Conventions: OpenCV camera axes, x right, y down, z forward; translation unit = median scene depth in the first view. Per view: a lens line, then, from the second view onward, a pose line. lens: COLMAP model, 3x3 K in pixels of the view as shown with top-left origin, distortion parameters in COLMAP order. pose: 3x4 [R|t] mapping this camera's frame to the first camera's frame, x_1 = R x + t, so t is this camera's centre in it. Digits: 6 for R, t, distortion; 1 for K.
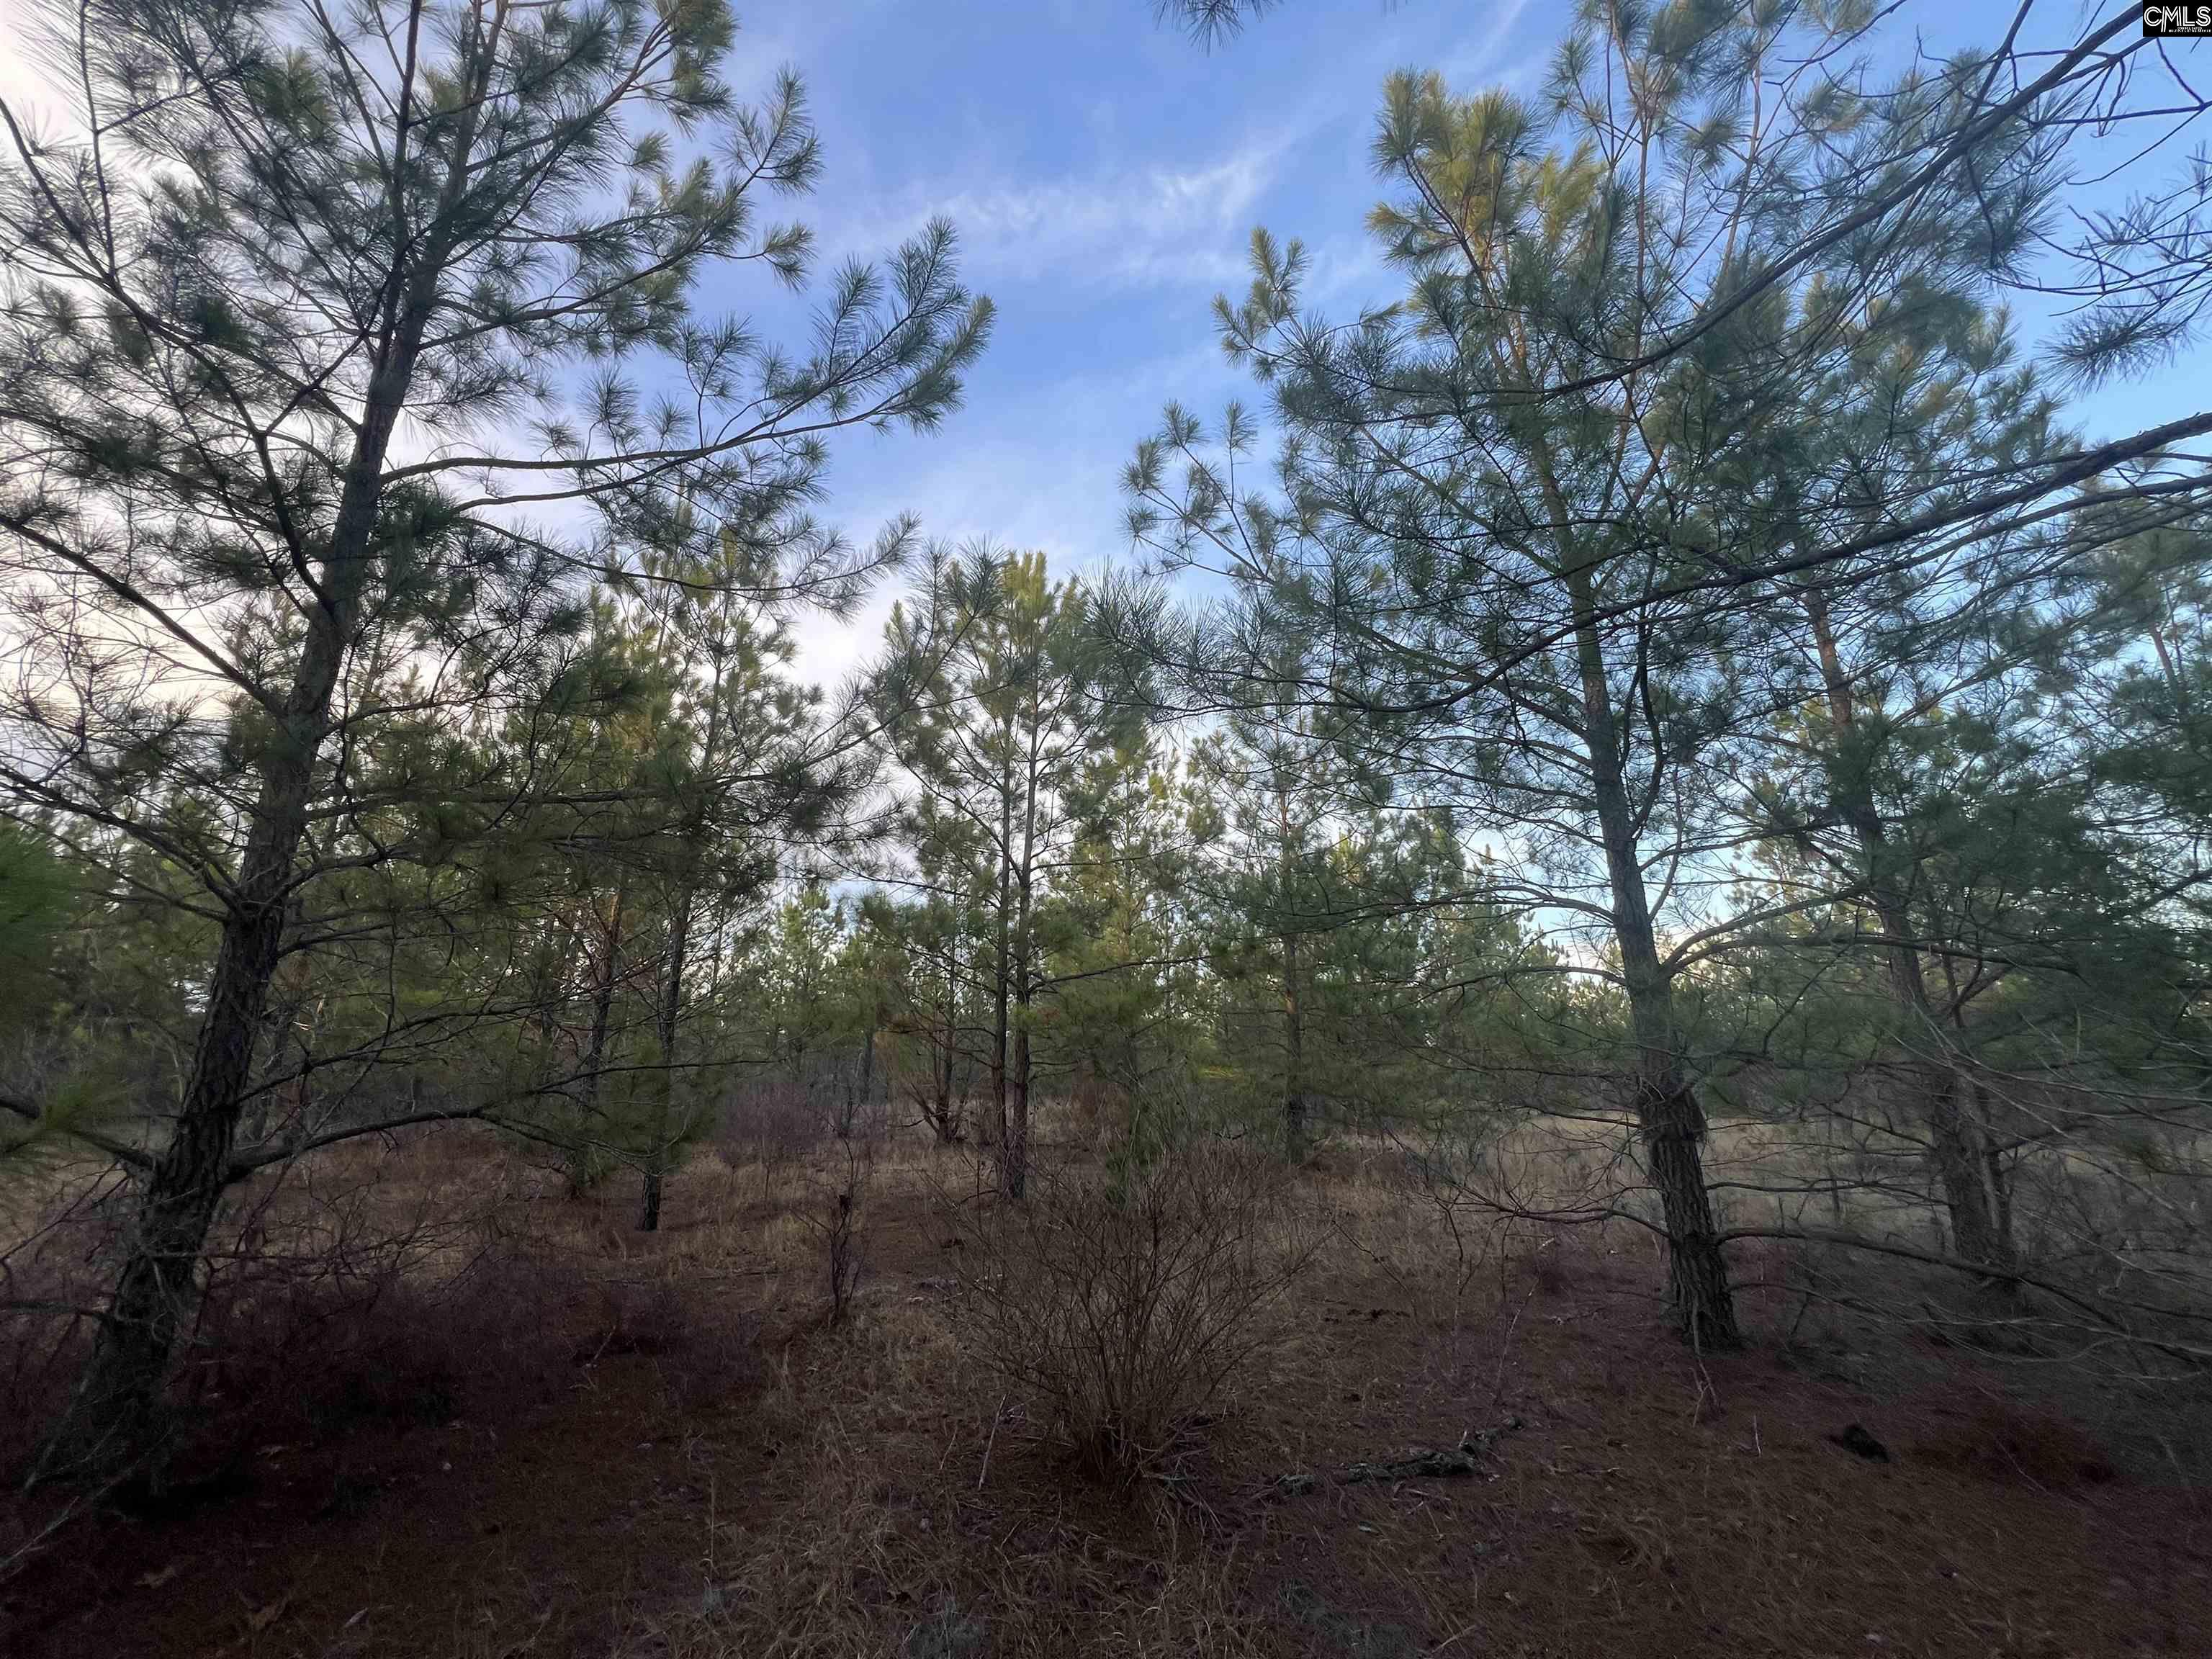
lens RADIAL K [[882.1, 0, 1102.6], [0, 882.1, 830.1], [0, 0, 1]] dist [-0.000453, 0.000280]
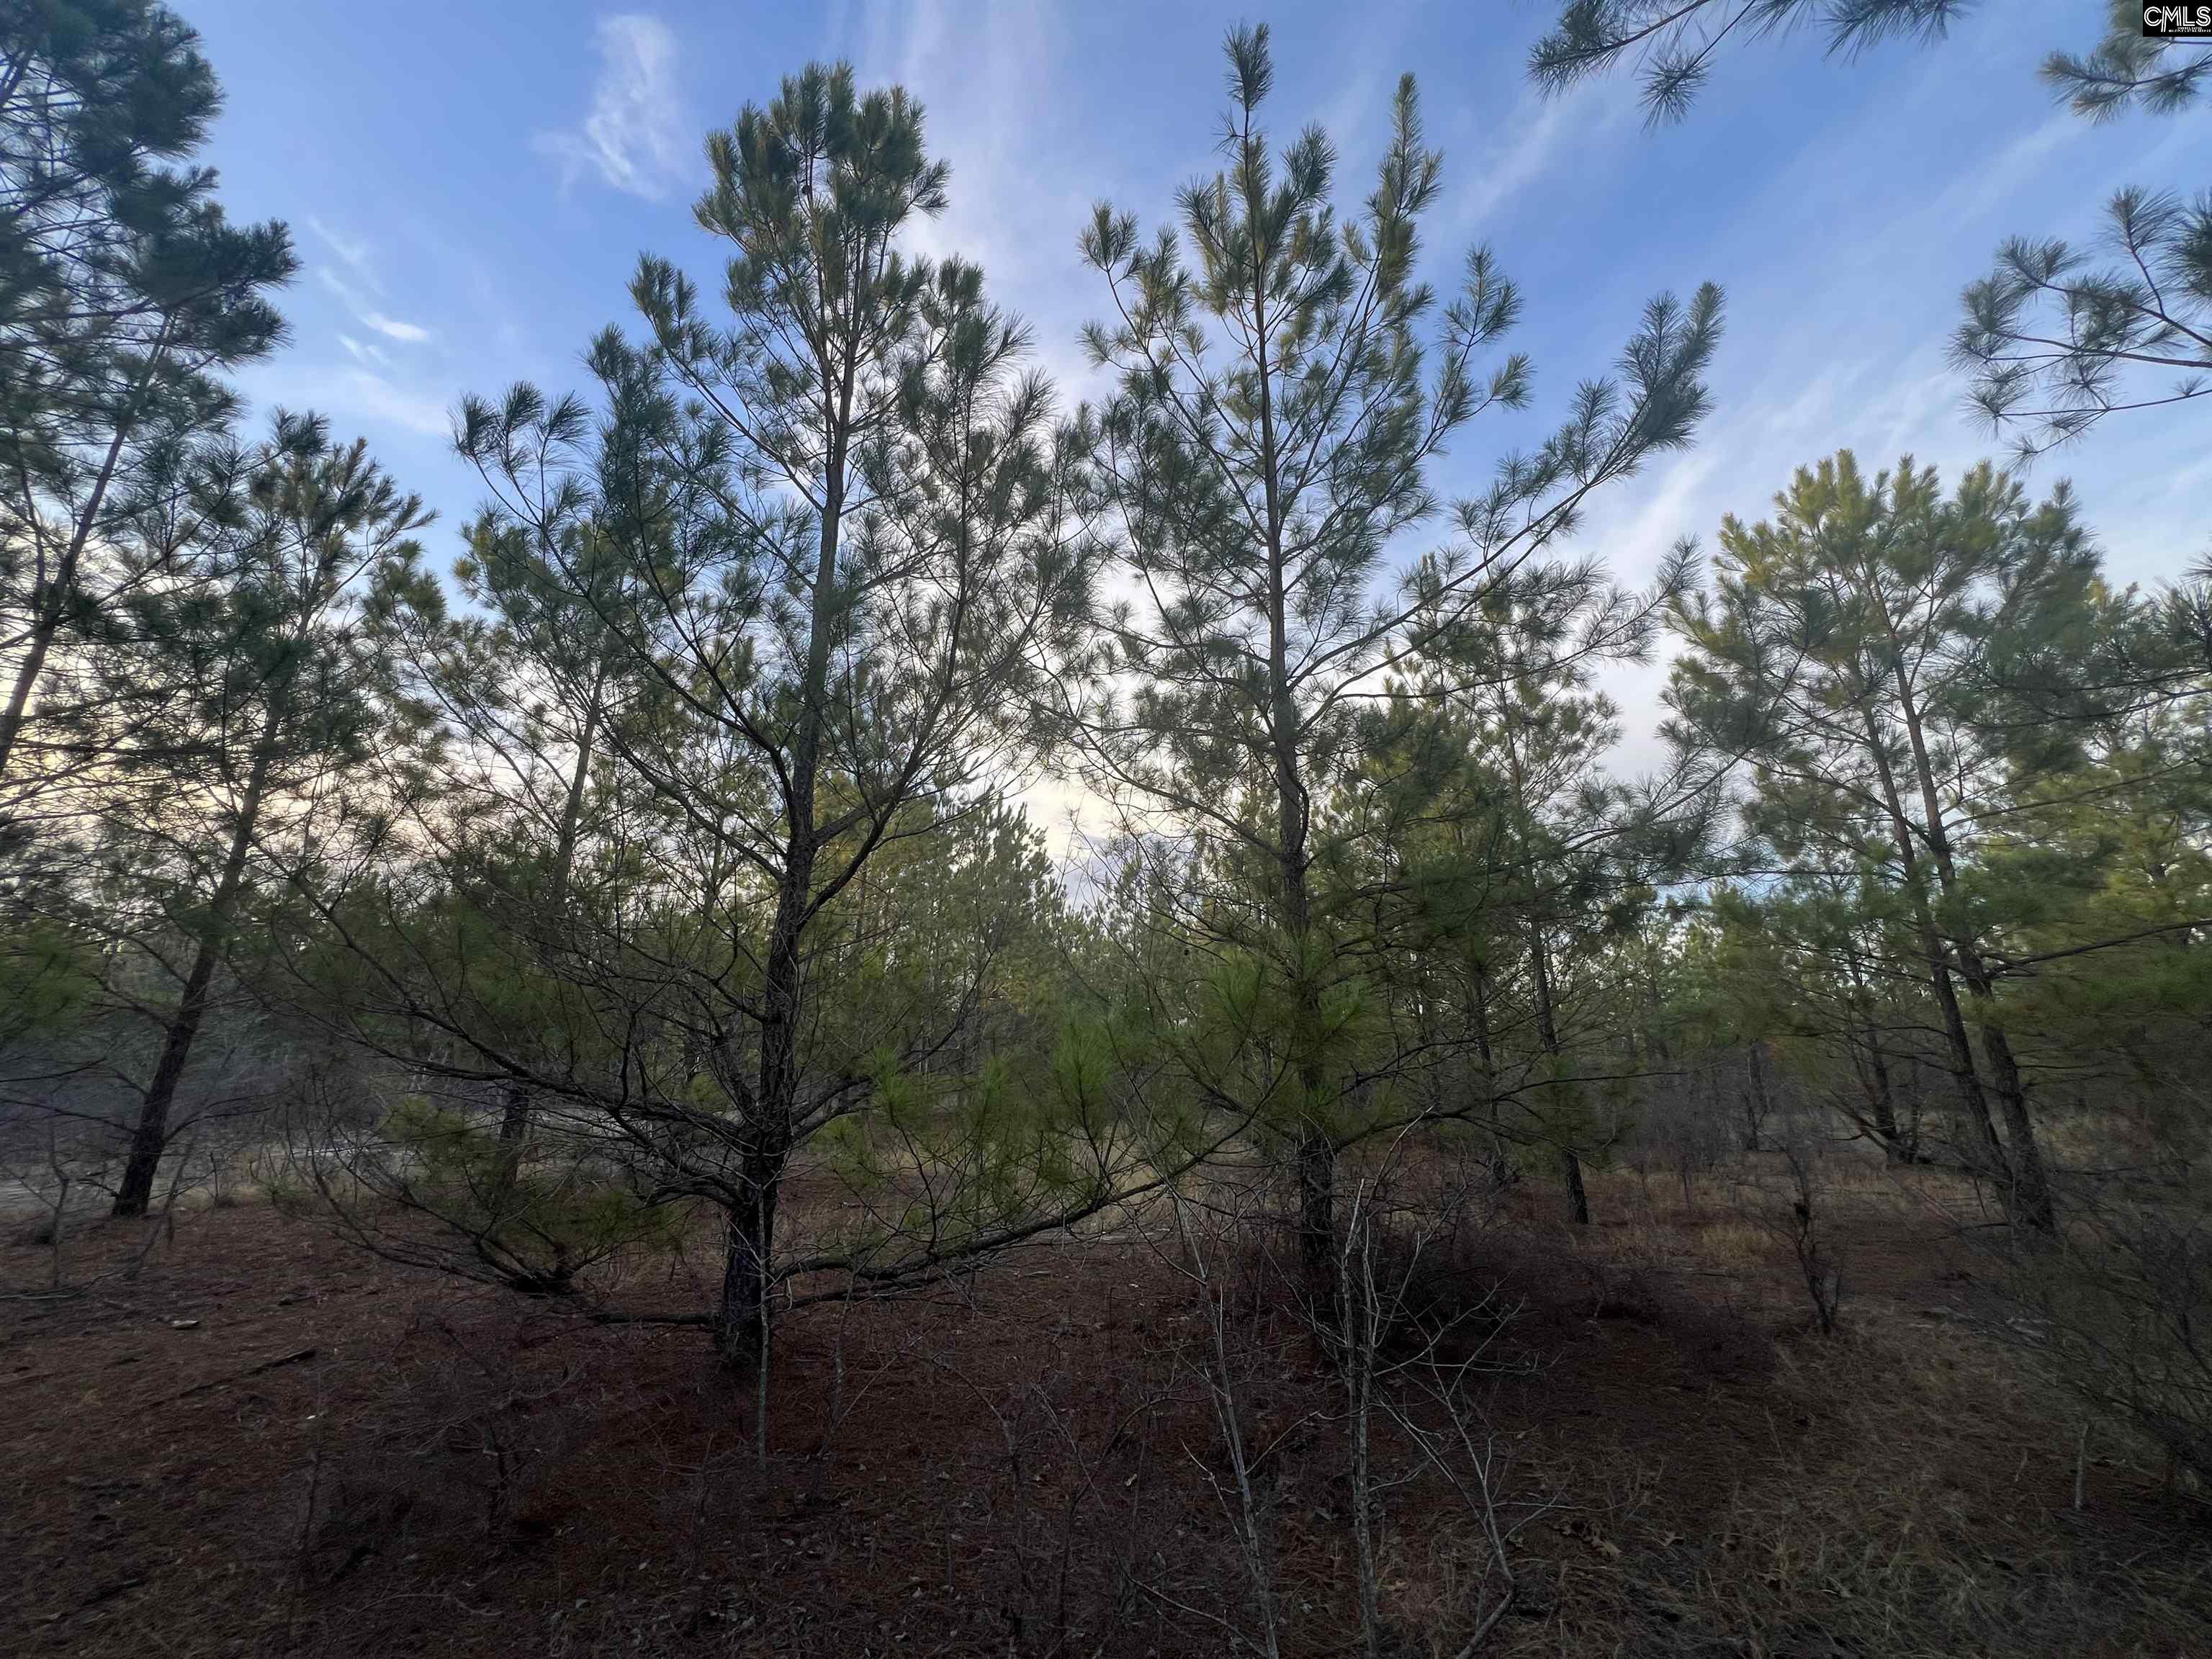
lens RADIAL K [[882.1, 0, 1102.6], [0, 882.1, 830.1], [0, 0, 1]] dist [-0.000453, 0.000280]
pose [[0.646944, -0.214747, -0.731674, 0.012239], [0.210339, 0.972555, -0.099465, -0.038384], [0.732953, -0.089551, 0.674359, -0.124563]]
